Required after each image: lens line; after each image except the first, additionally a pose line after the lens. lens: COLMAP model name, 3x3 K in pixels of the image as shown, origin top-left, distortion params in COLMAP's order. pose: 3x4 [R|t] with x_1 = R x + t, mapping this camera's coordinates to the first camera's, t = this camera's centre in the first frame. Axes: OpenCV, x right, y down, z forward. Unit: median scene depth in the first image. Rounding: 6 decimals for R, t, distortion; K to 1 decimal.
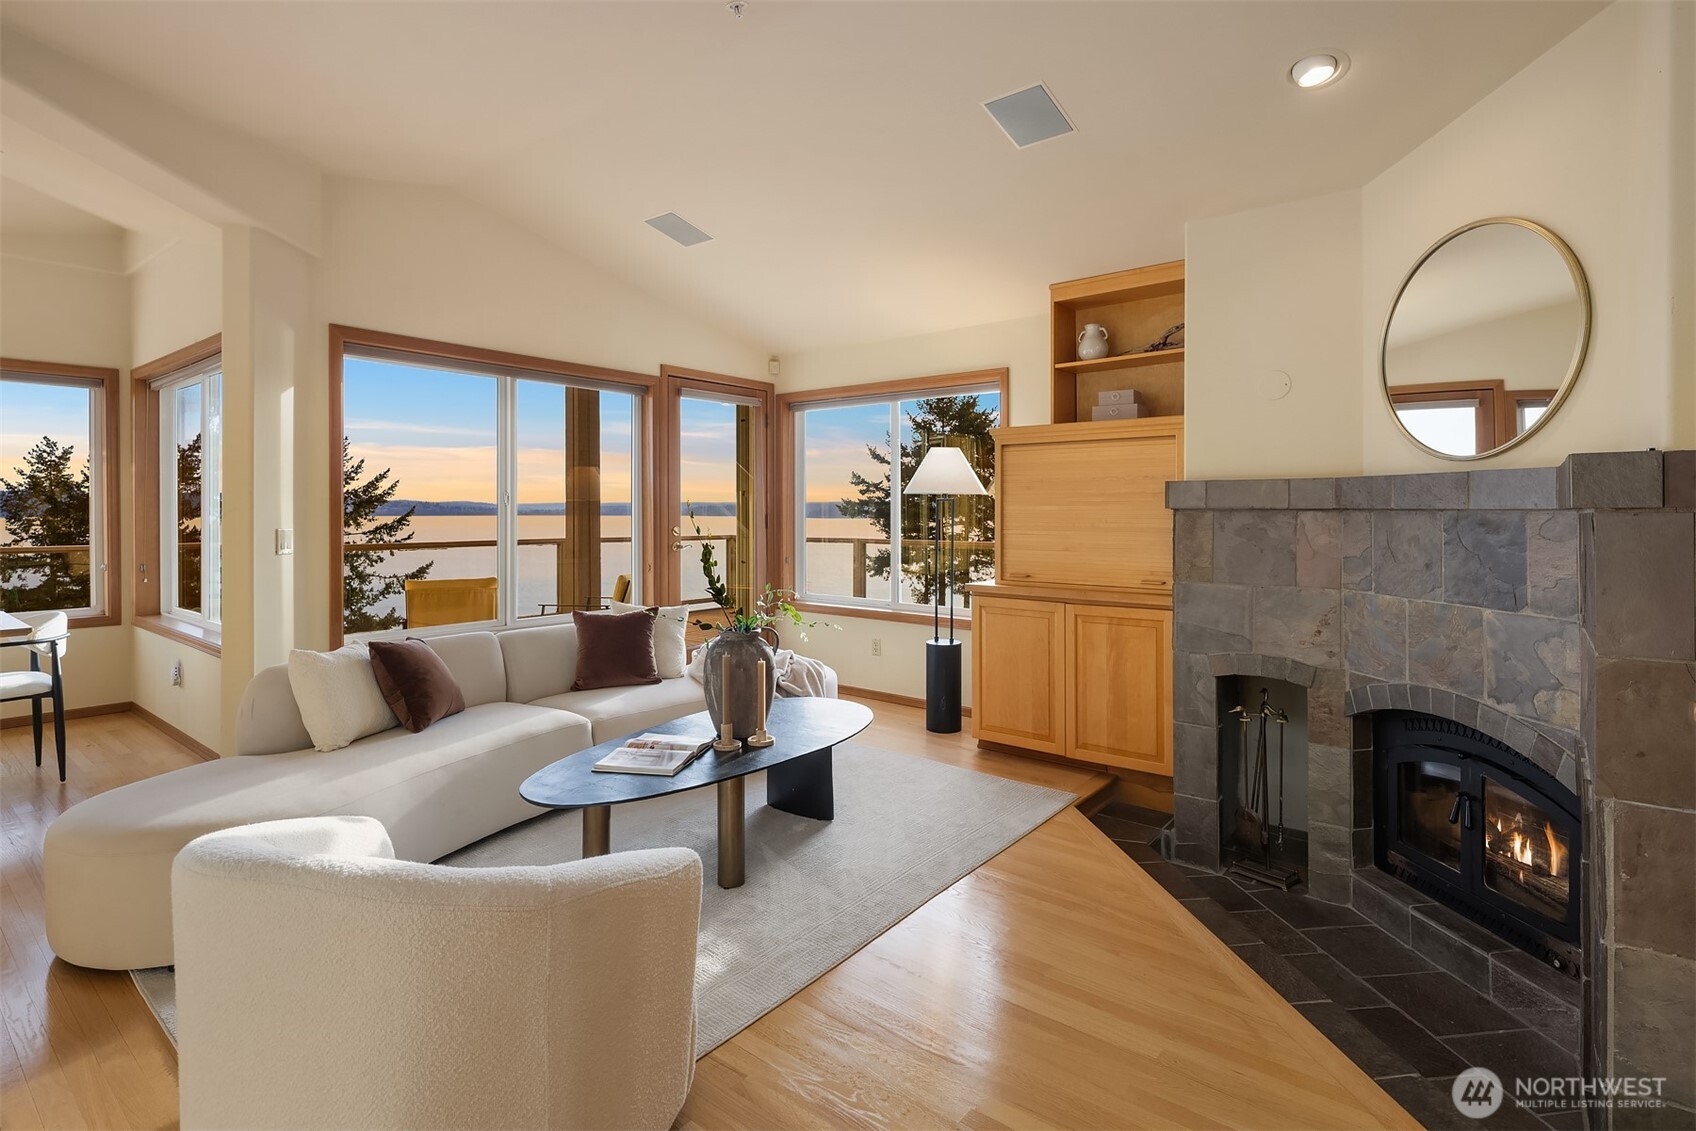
lens RADIAL K [[827.3, 0, 865.3], [0, 827.3, 513.5], [0, 0, 1]] dist [-0.001299, 0.000039]
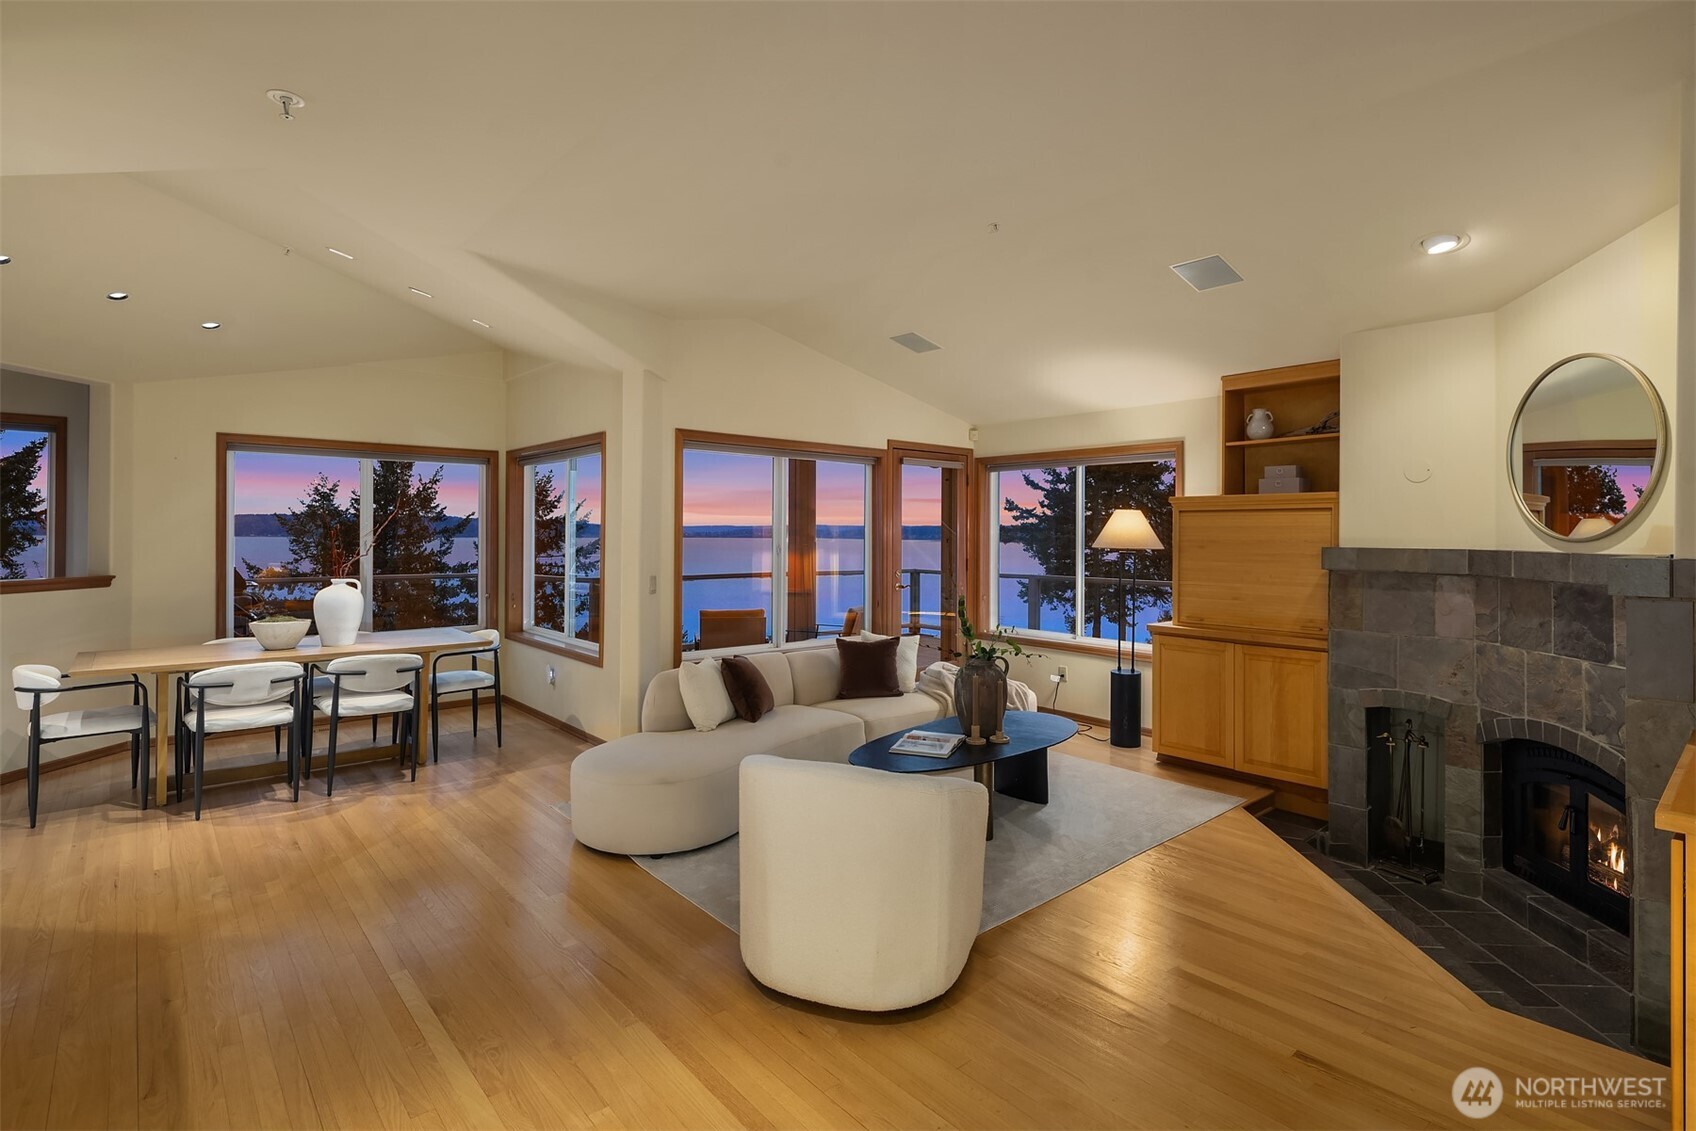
lens RADIAL K [[824.7, 0, 867.6], [0, 824.7, 534.8], [0, 0, 1]] dist [-0.002039, -0.000951]
pose [[0.984314, 0.005357, -0.176343, -0.080025], [-0.005928, 0.999979, -0.002709, -0.046781], [0.176324, 0.003712, 0.984325, -0.302591]]
